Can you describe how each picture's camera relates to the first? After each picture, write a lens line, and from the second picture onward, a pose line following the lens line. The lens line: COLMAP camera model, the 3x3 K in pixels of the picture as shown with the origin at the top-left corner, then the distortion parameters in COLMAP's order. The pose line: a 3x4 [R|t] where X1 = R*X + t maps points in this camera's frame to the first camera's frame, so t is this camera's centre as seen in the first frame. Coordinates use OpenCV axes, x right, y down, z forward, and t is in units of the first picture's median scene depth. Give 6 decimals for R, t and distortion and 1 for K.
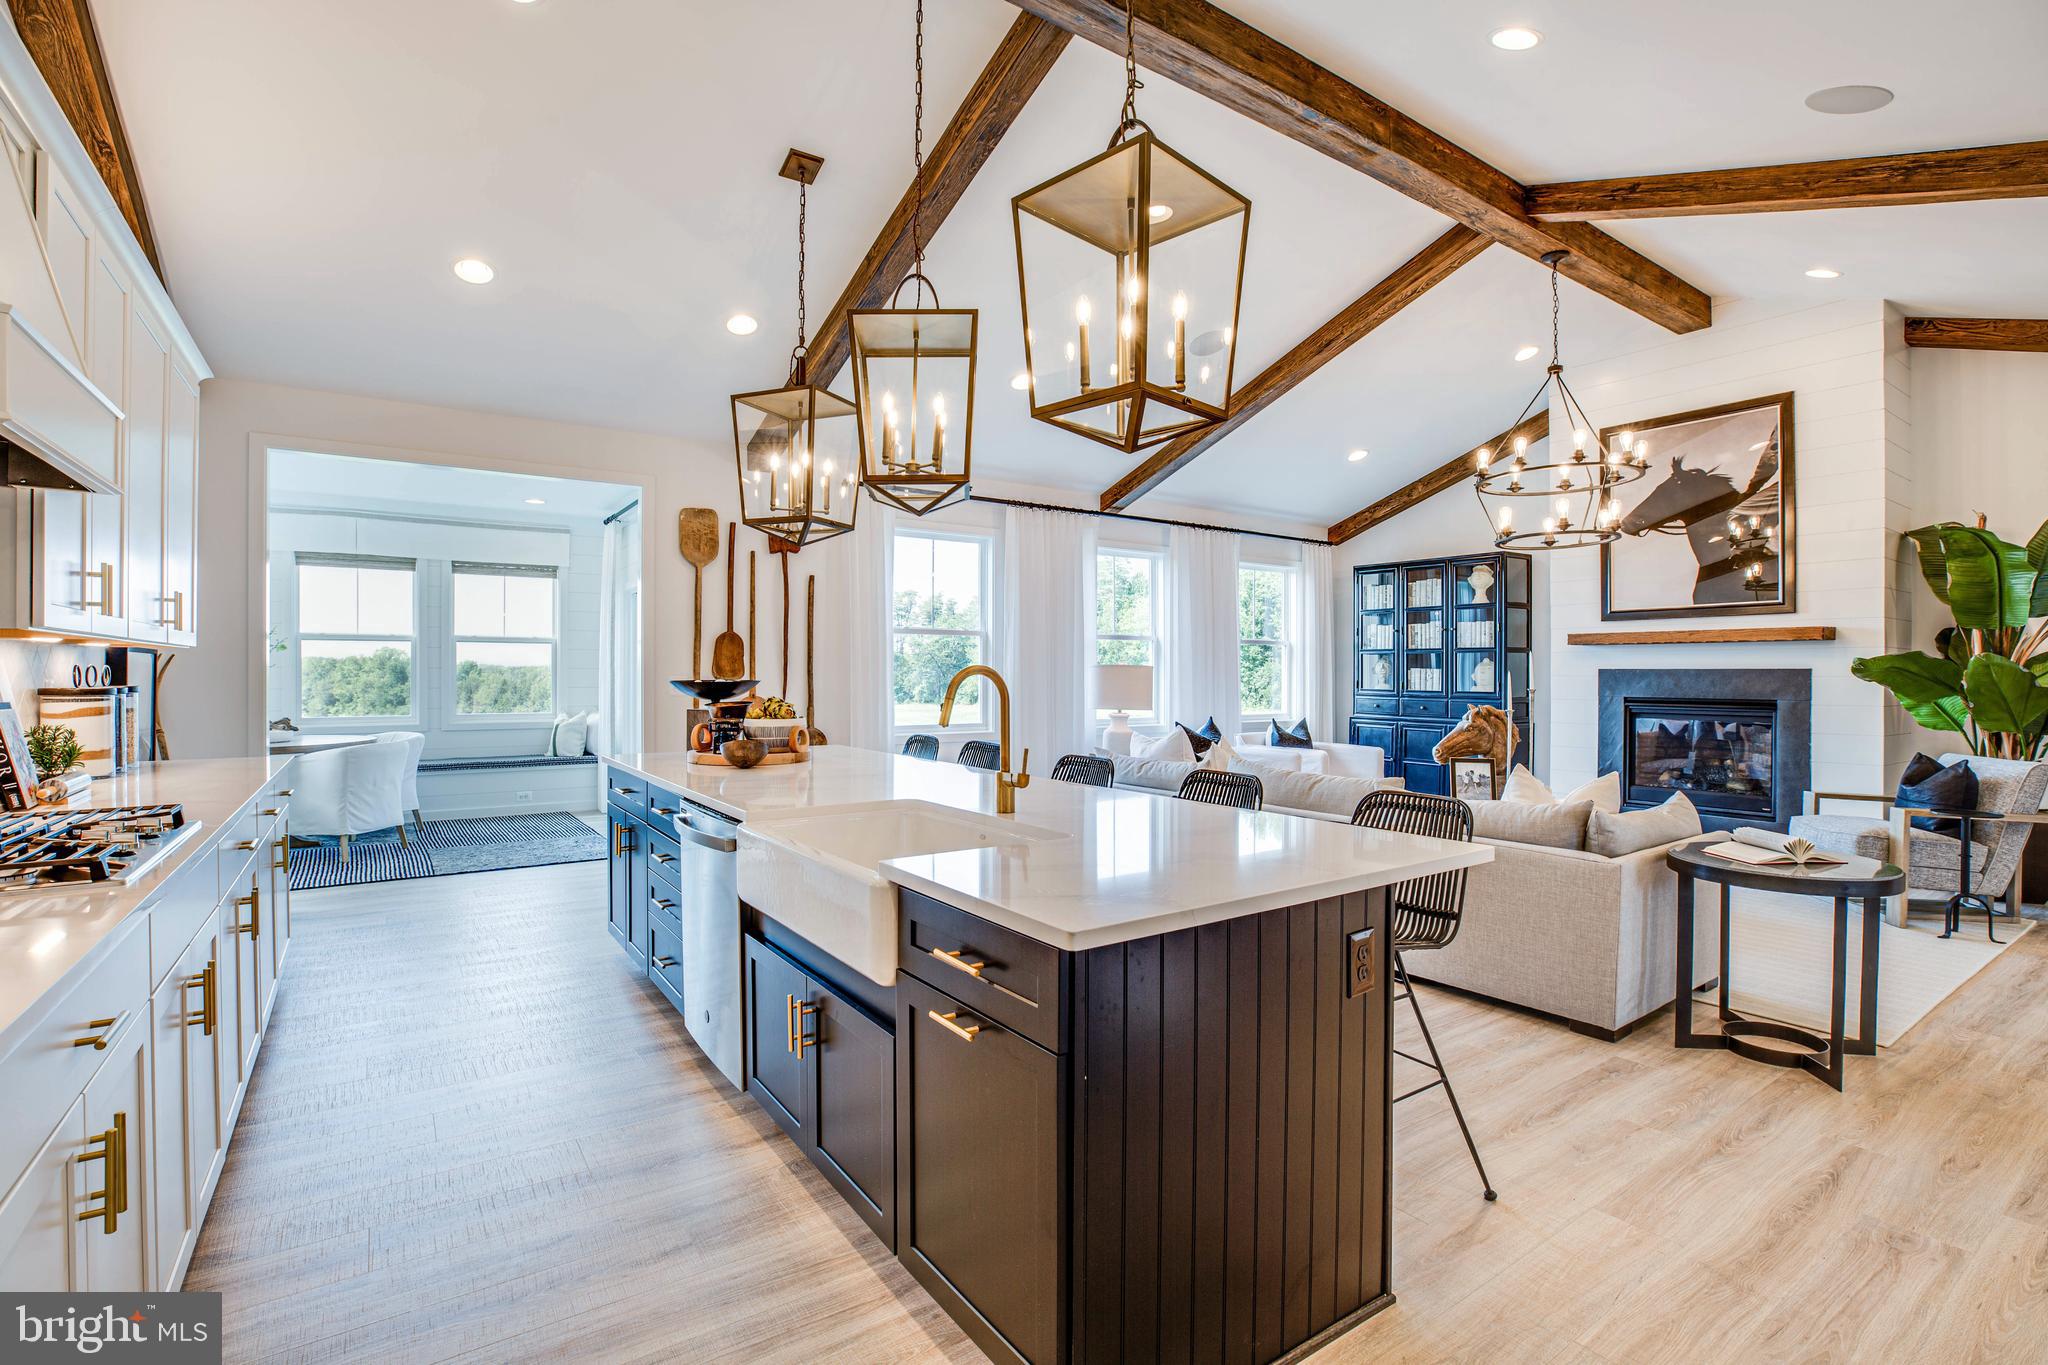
lens RADIAL K [[928.7, 0, 1023.1], [0, 928.7, 677.4], [0, 0, 1]] dist [-0.038388, 0.008712]
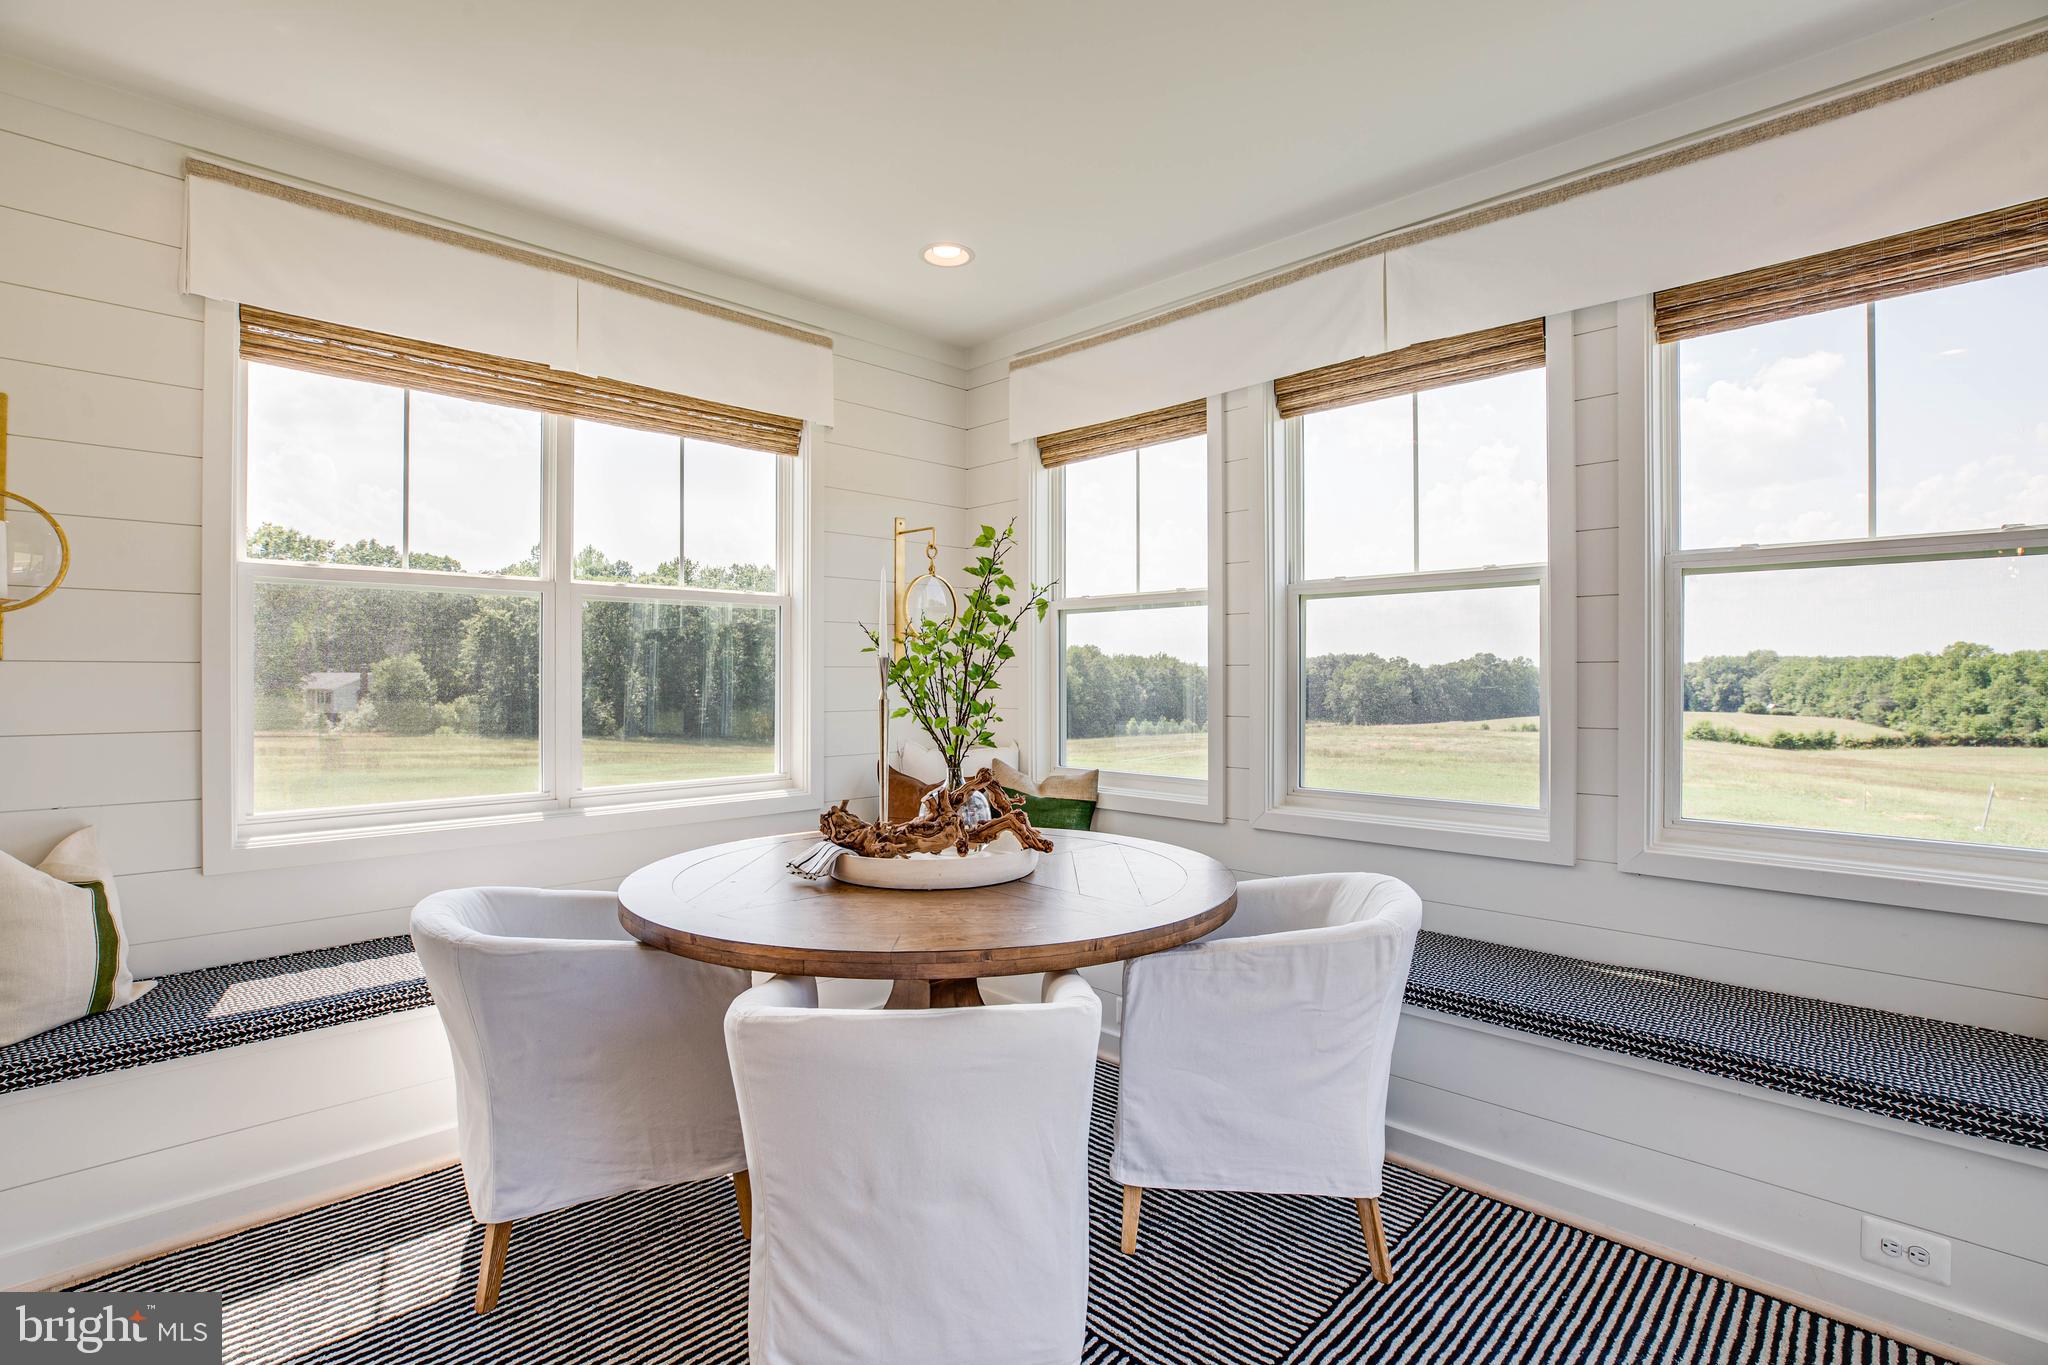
lens RADIAL K [[966.0, 0, 1020.9], [0, 966.0, 678.3], [0, 0, 1]] dist [-0.041081, 0.011677]
pose [[0.171791, 0.002583, -0.985130, -0.364513], [-0.003252, 0.999993, 0.002055, -0.004832], [0.985128, 0.002851, 0.171798, 0.757047]]
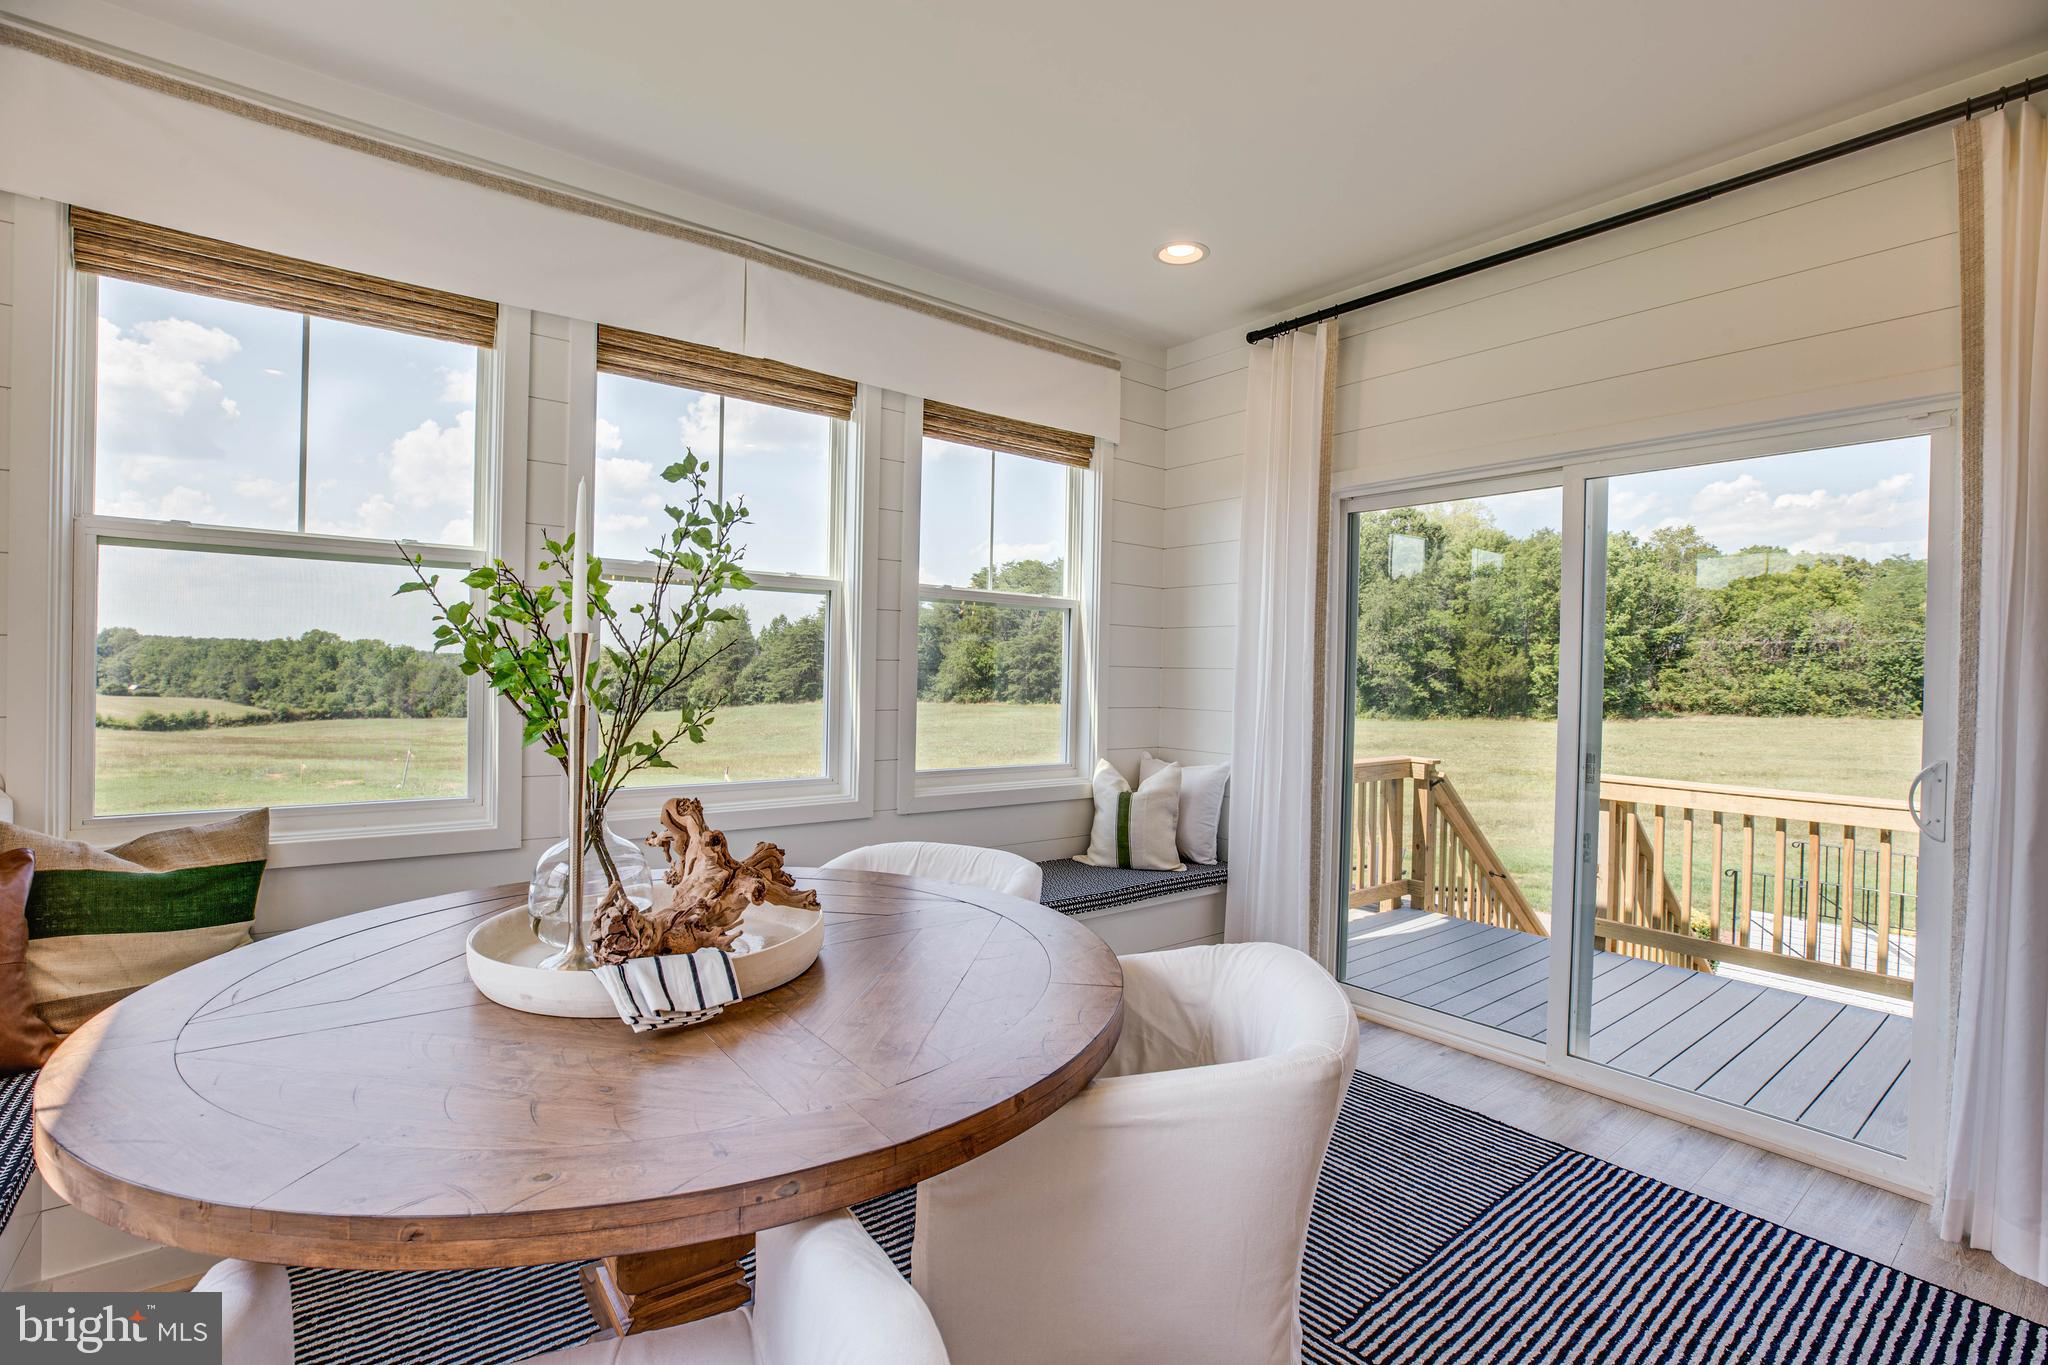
lens RADIAL K [[928.7, 0, 1023.1], [0, 928.7, 677.4], [0, 0, 1]] dist [-0.038388, 0.008712]
pose [[0.998284, 0.020089, 0.054996, -0.607775], [-0.020188, 0.999795, 0.001246, -0.004287], [-0.054960, -0.002354, 0.998486, 0.586810]]
